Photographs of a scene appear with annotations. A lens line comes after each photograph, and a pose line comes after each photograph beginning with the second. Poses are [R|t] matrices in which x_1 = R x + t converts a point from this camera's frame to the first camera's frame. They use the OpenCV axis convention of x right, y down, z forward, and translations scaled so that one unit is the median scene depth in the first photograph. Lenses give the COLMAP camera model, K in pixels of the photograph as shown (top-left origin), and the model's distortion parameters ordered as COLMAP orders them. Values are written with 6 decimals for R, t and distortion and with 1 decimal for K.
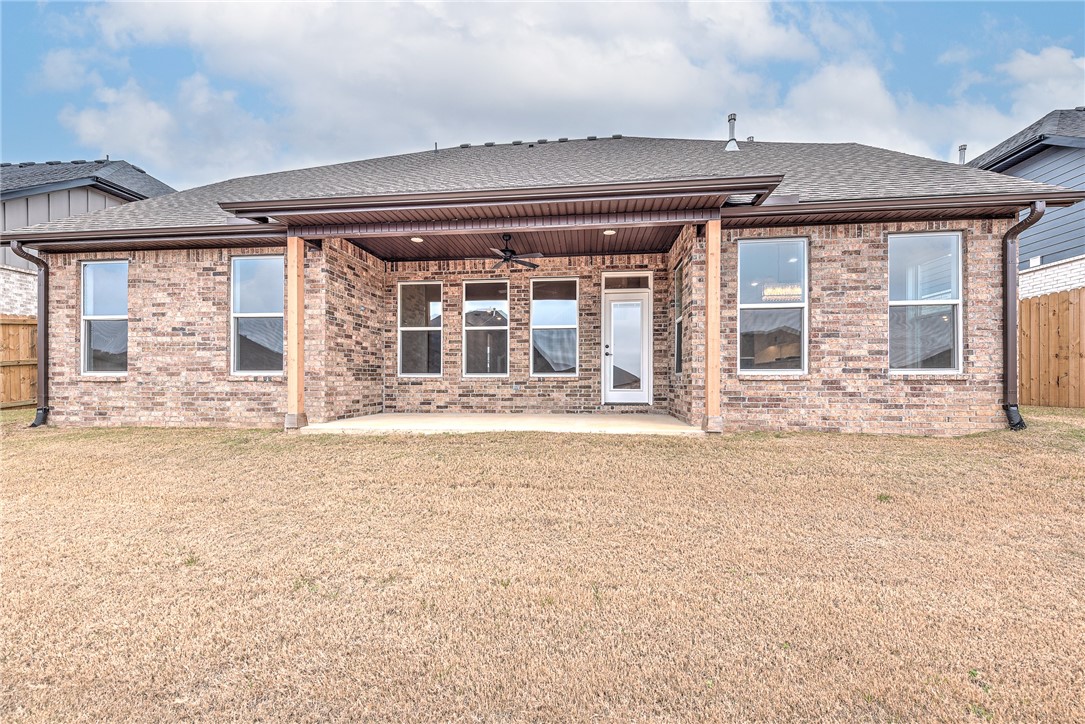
lens RADIAL K [[432.9, 0, 546.7], [0, 432.9, 380.0], [0, 0, 1]] dist [0.017470, -0.000872]
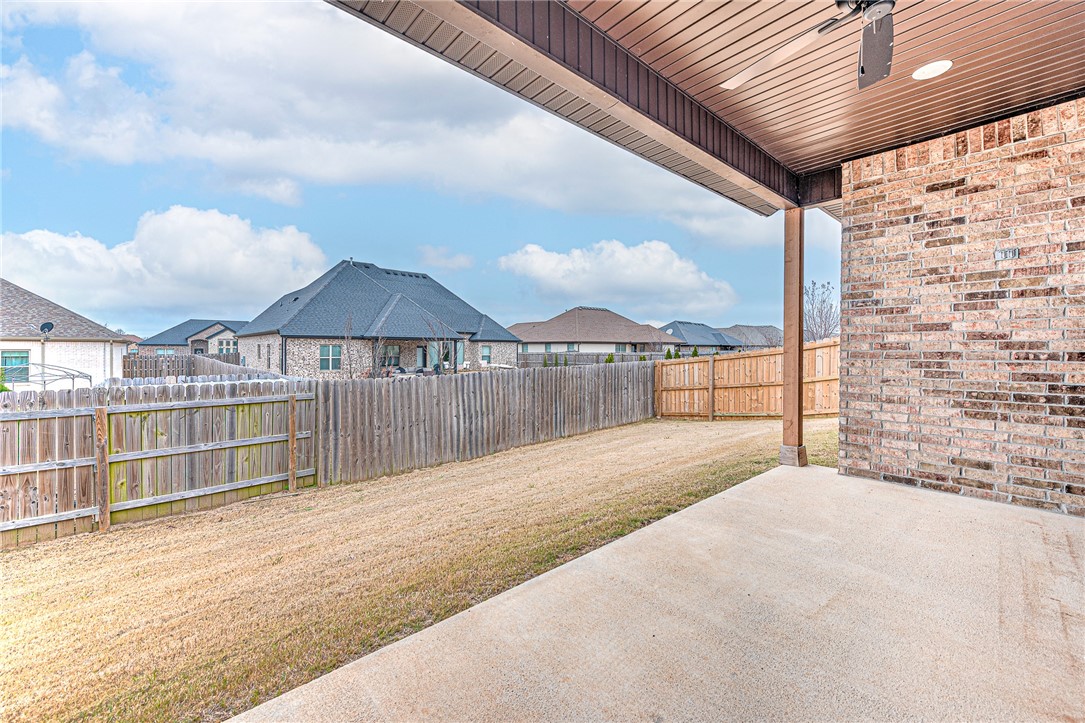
lens RADIAL K [[432.9, 0, 543.5], [0, 432.9, 344.2], [0, 0, 1]] dist [0.017470, -0.000872]
pose [[-0.658249, -0.006138, -0.752775, 0.227640], [0.002145, 0.999947, -0.010029, -0.077321], [0.752797, -0.008216, -0.658201, 1.008485]]
